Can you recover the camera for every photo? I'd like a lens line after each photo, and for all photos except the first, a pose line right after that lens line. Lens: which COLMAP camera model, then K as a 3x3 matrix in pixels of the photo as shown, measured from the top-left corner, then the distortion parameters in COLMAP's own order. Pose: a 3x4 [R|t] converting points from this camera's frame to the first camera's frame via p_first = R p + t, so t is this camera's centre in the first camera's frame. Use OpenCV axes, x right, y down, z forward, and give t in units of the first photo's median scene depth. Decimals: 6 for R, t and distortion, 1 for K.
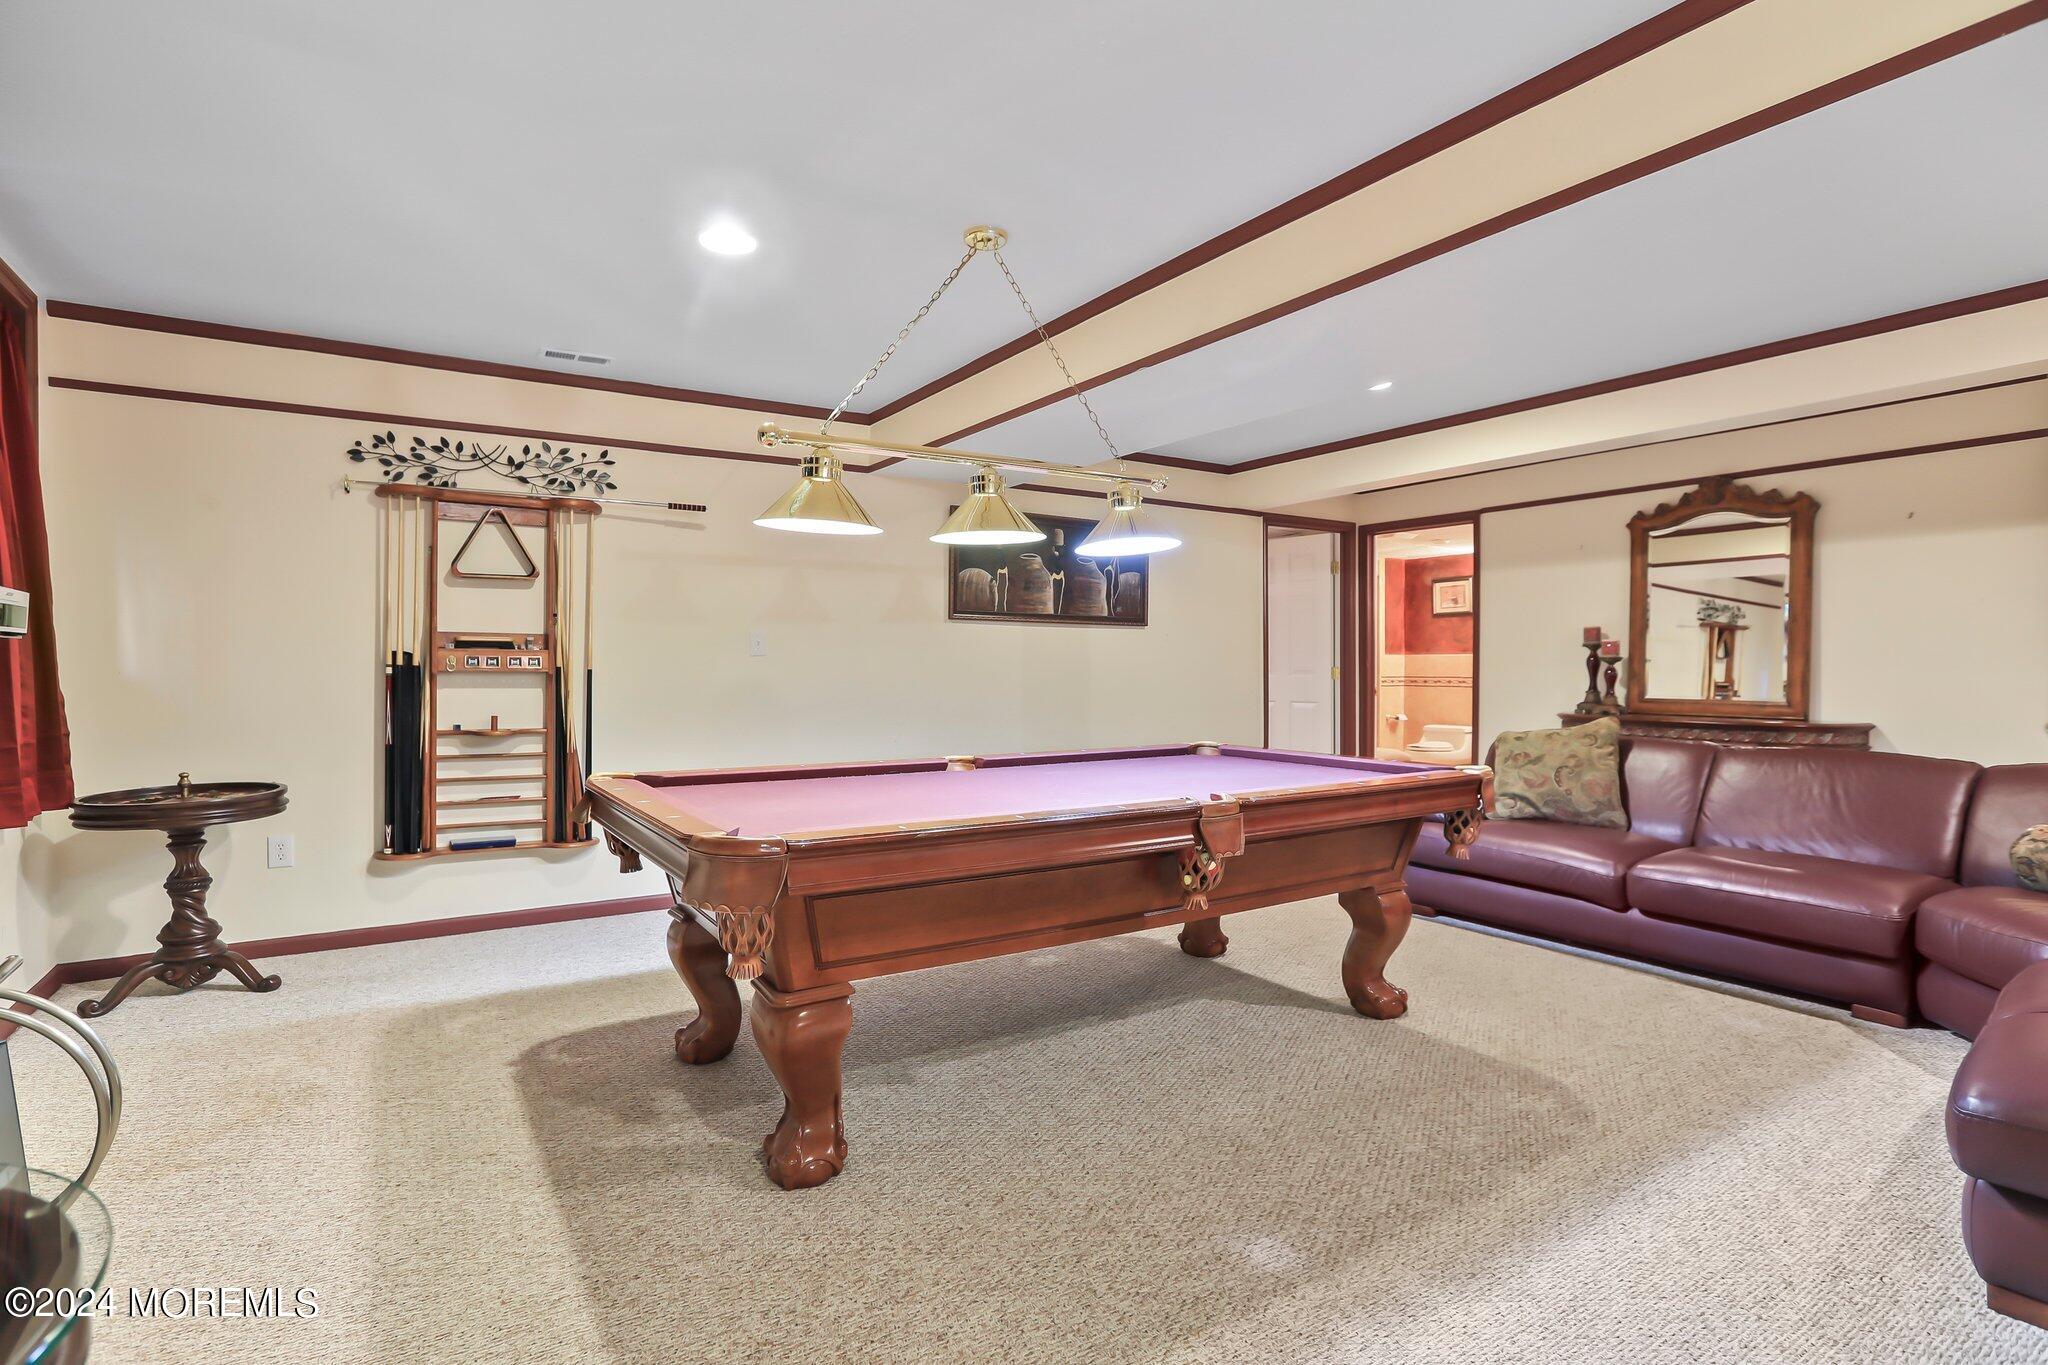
lens RADIAL K [[995.8, 0, 1022.9], [0, 995.8, 669.4], [0, 0, 1]] dist [-0.001693, 0.000098]
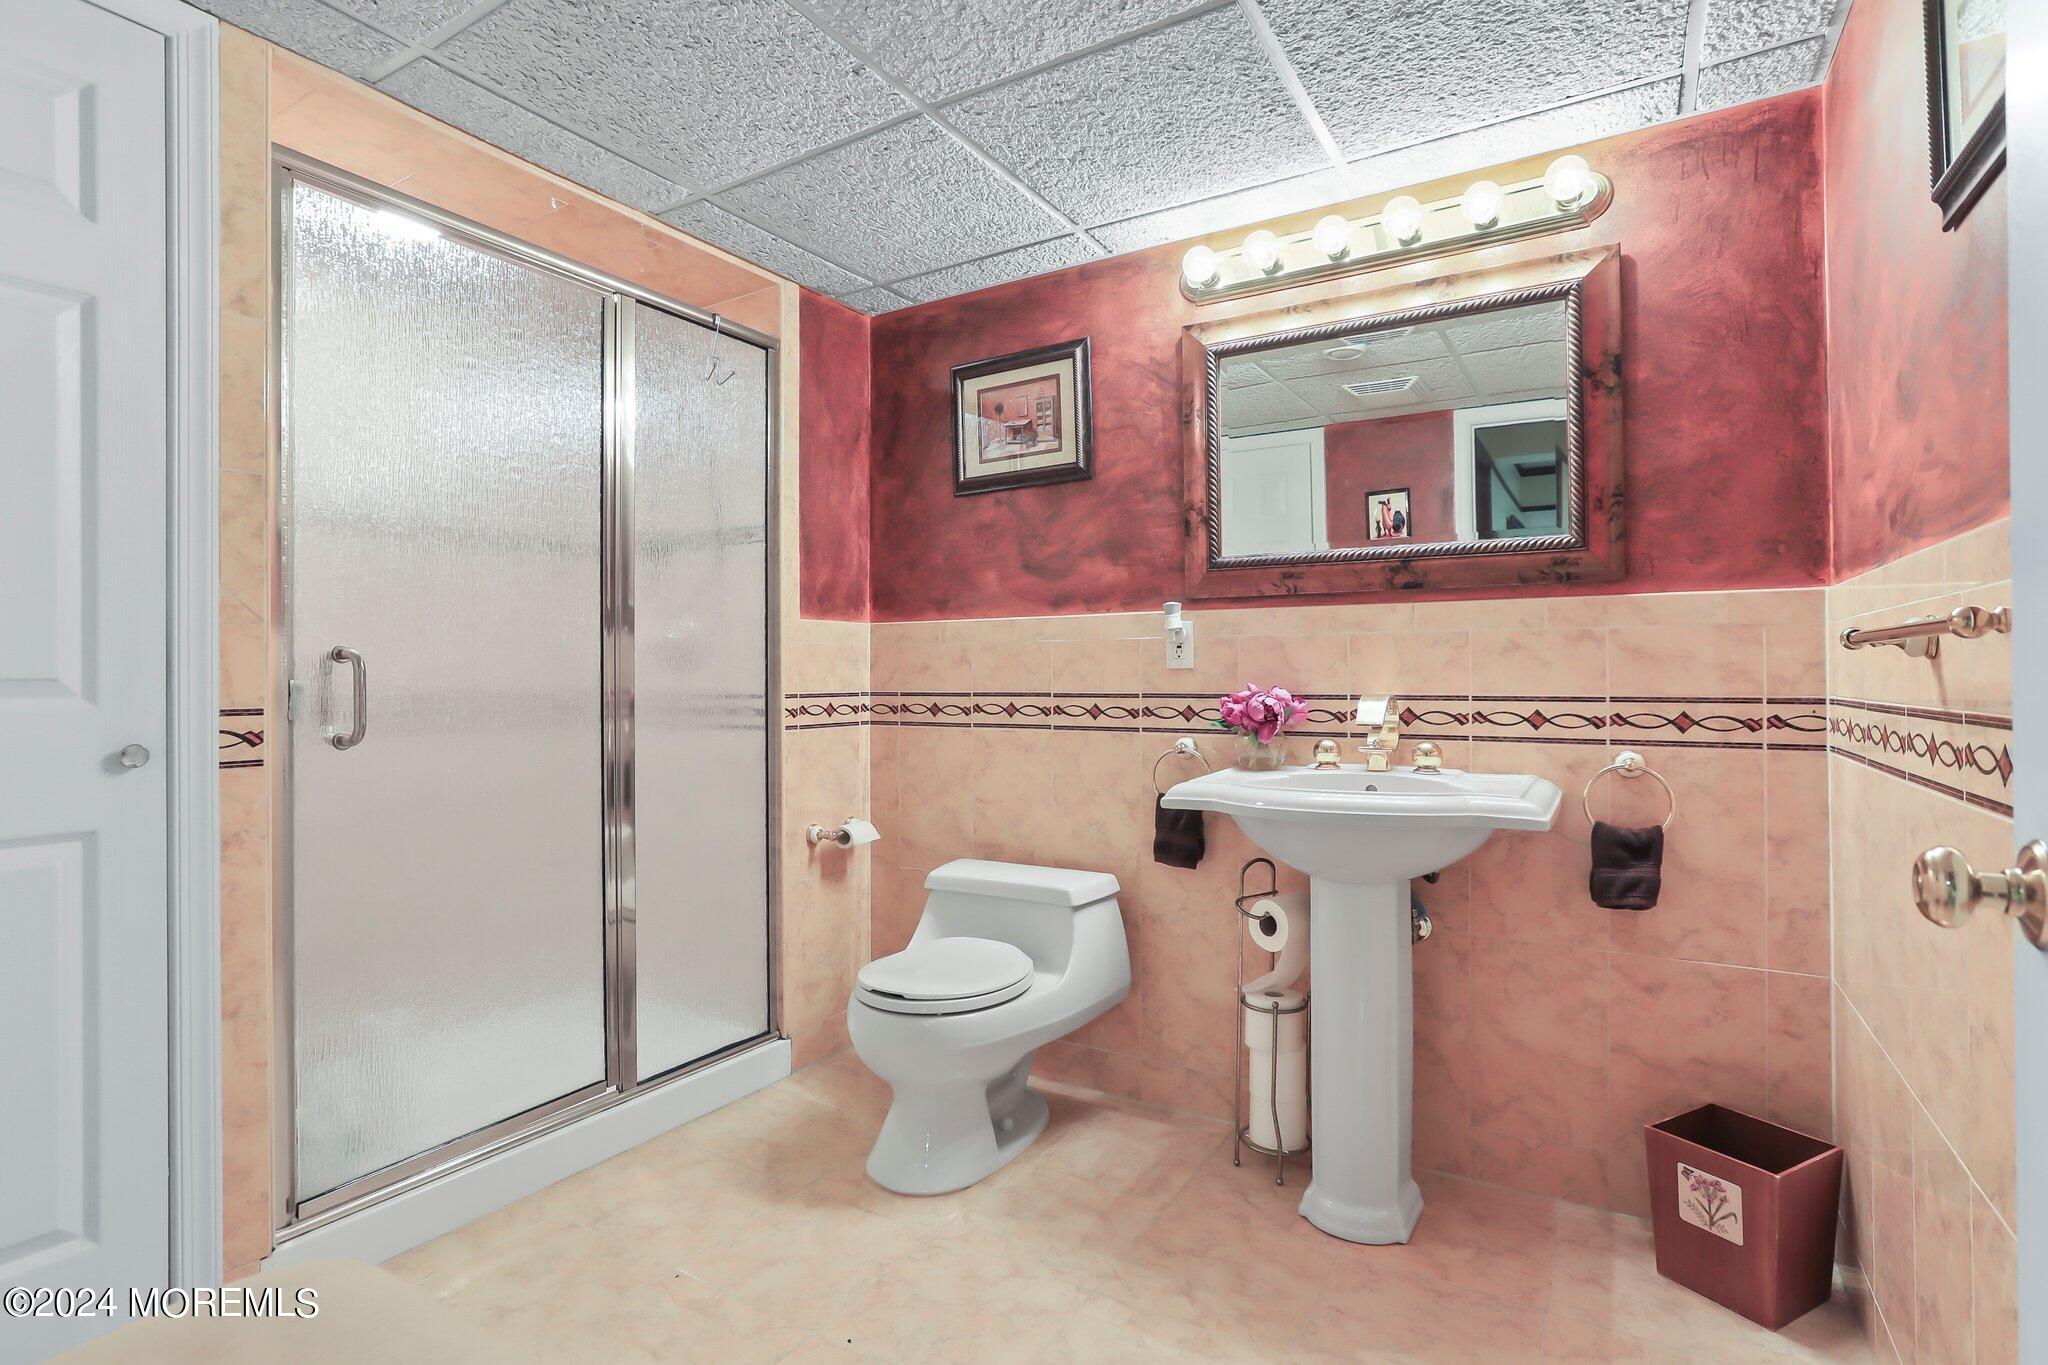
lens RADIAL K [[995.8, 0, 1027.1], [0, 995.8, 676.5], [0, 0, 1]] dist [-0.001693, 0.000098]
pose [[0.896308, -0.003970, 0.443415, 0.294708], [0.007509, 0.999952, -0.006226, 0.004390], [-0.443369, 0.008910, 0.896295, 0.715220]]
